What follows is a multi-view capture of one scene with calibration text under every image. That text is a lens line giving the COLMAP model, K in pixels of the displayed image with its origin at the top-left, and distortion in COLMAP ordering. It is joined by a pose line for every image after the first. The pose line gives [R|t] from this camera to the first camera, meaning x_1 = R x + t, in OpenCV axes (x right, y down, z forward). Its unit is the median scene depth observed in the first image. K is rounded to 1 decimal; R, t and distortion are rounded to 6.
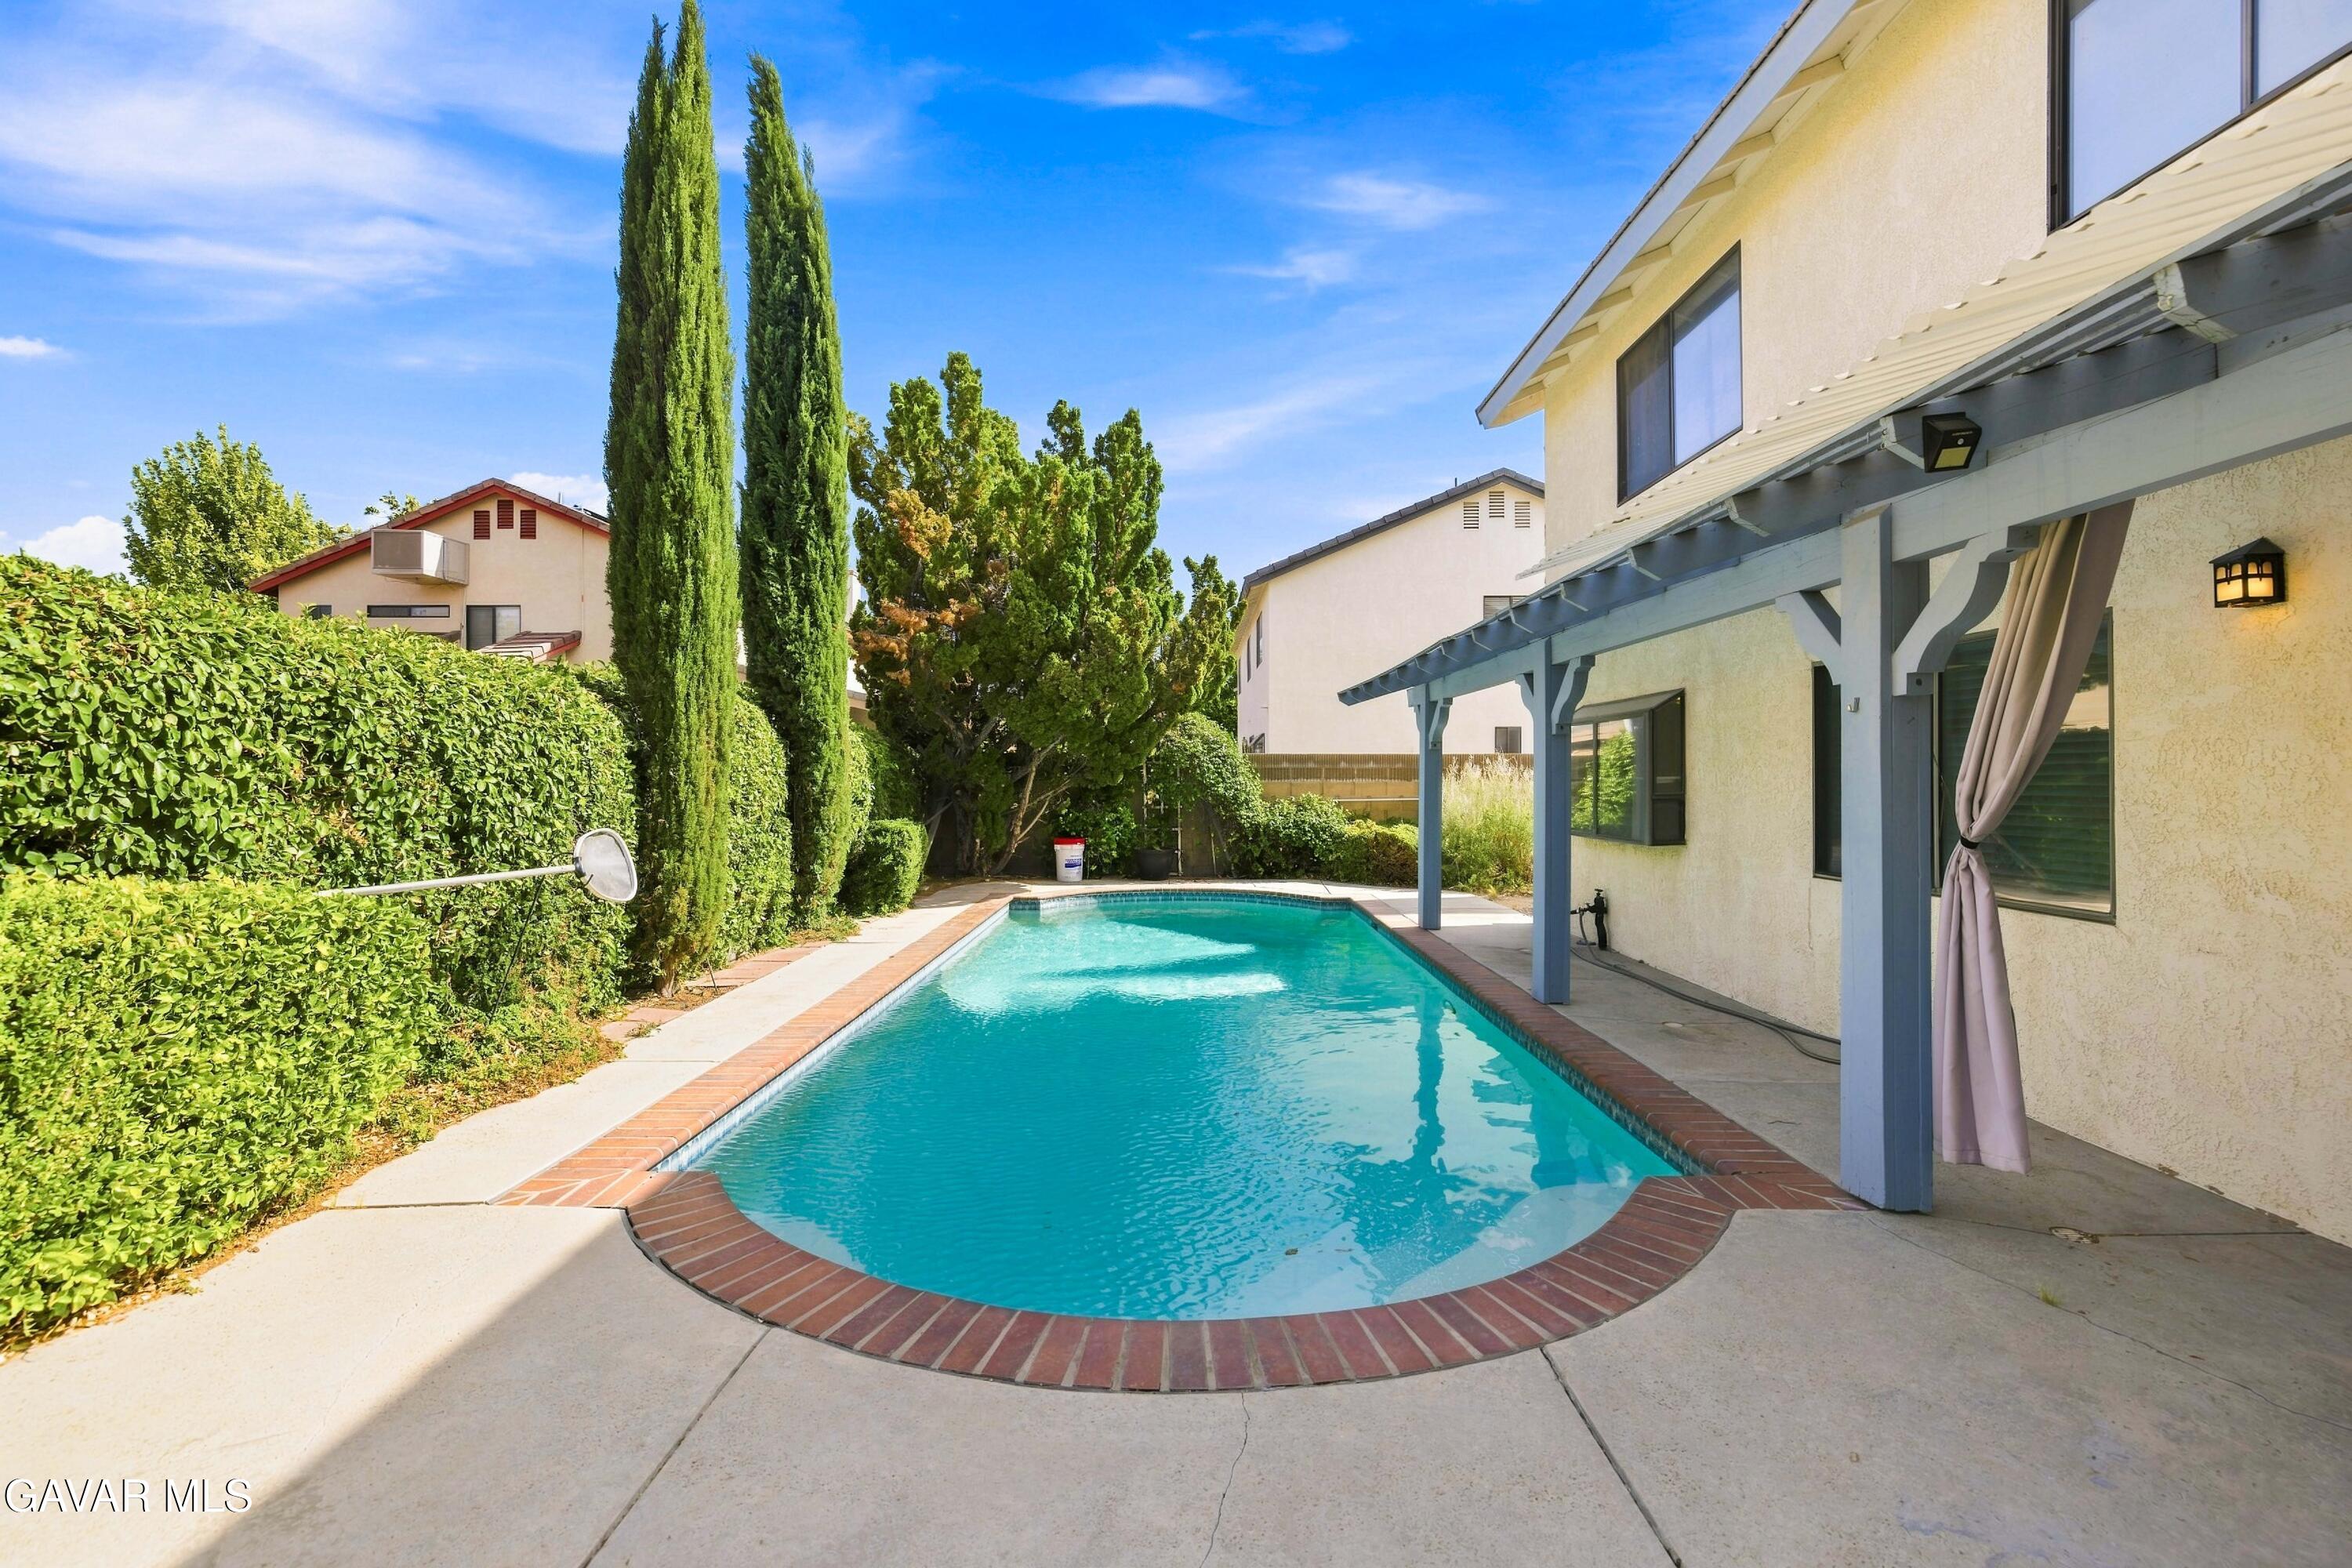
lens RADIAL K [[956.1, 0, 1174.8], [0, 956.1, 776.2], [0, 0, 1]] dist [-0.001891, -0.000098]
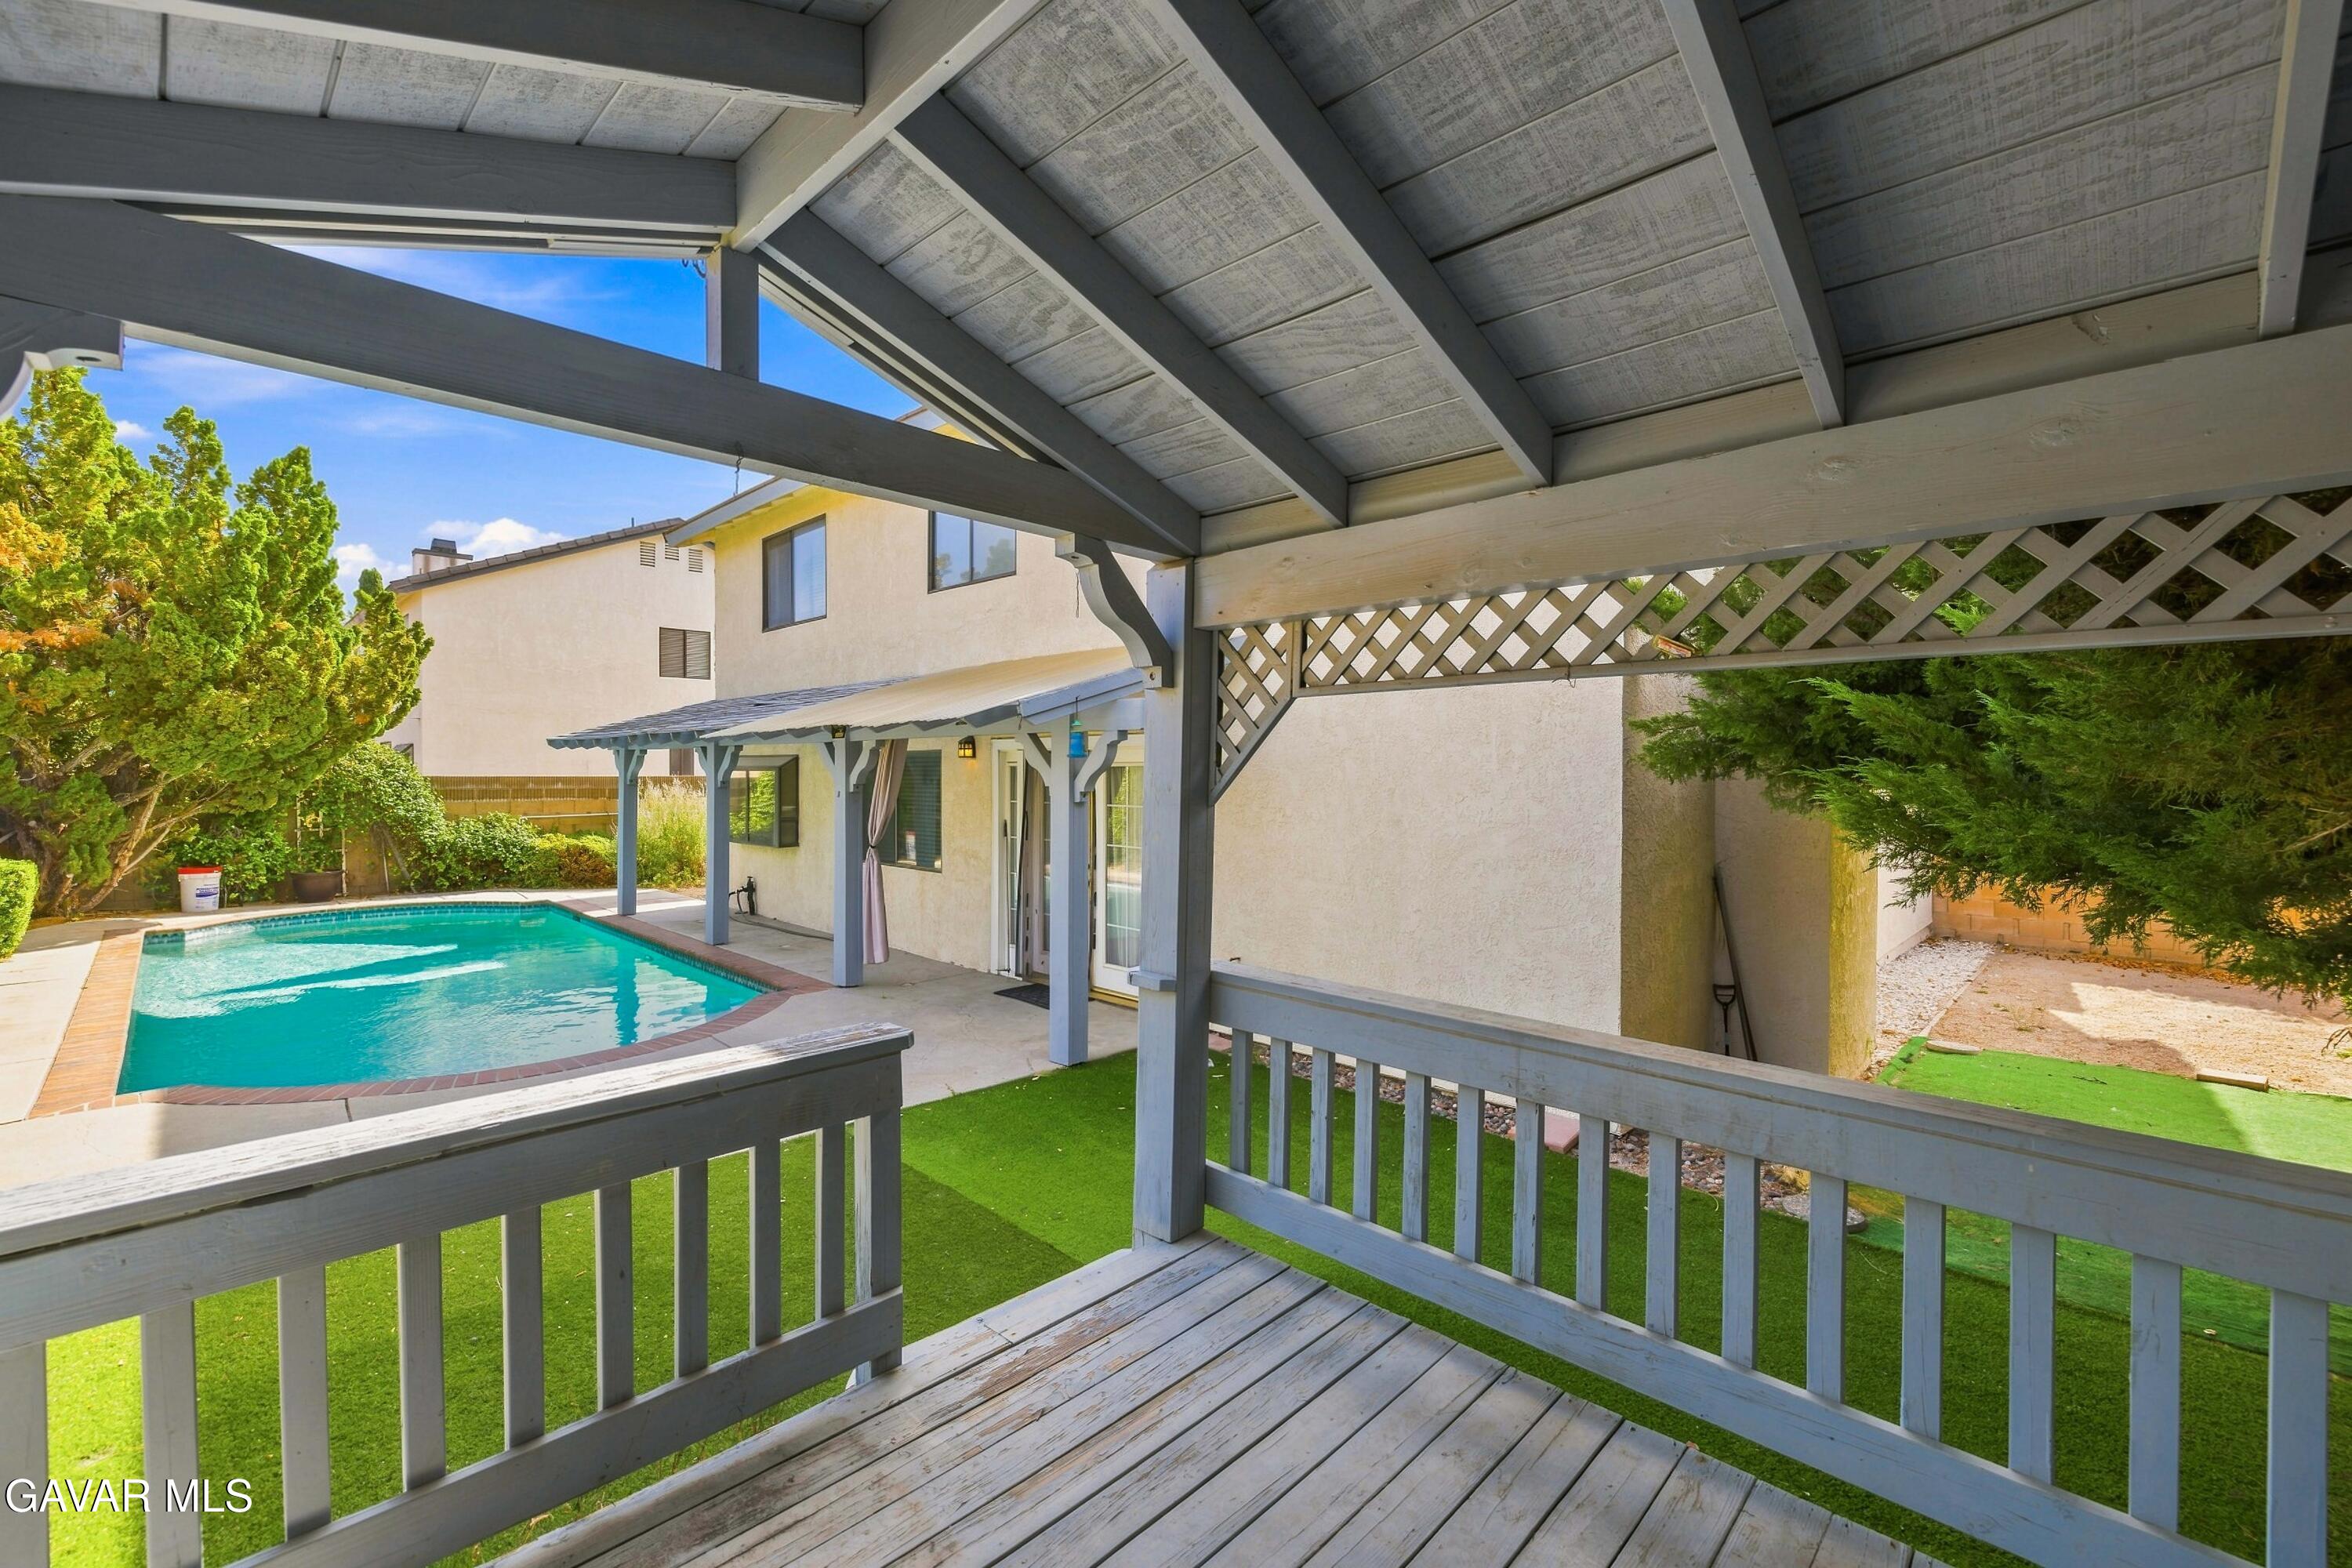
lens RADIAL K [[986.7, 0, 1146.0], [0, 986.7, 781.9], [0, 0, 1]] dist [0.032809, 0.000095]
pose [[0.712757, -0.002943, 0.701405, -0.160822], [-0.006988, 0.999912, 0.011297, -0.041326], [-0.701377, -0.012953, 0.712673, -0.422103]]
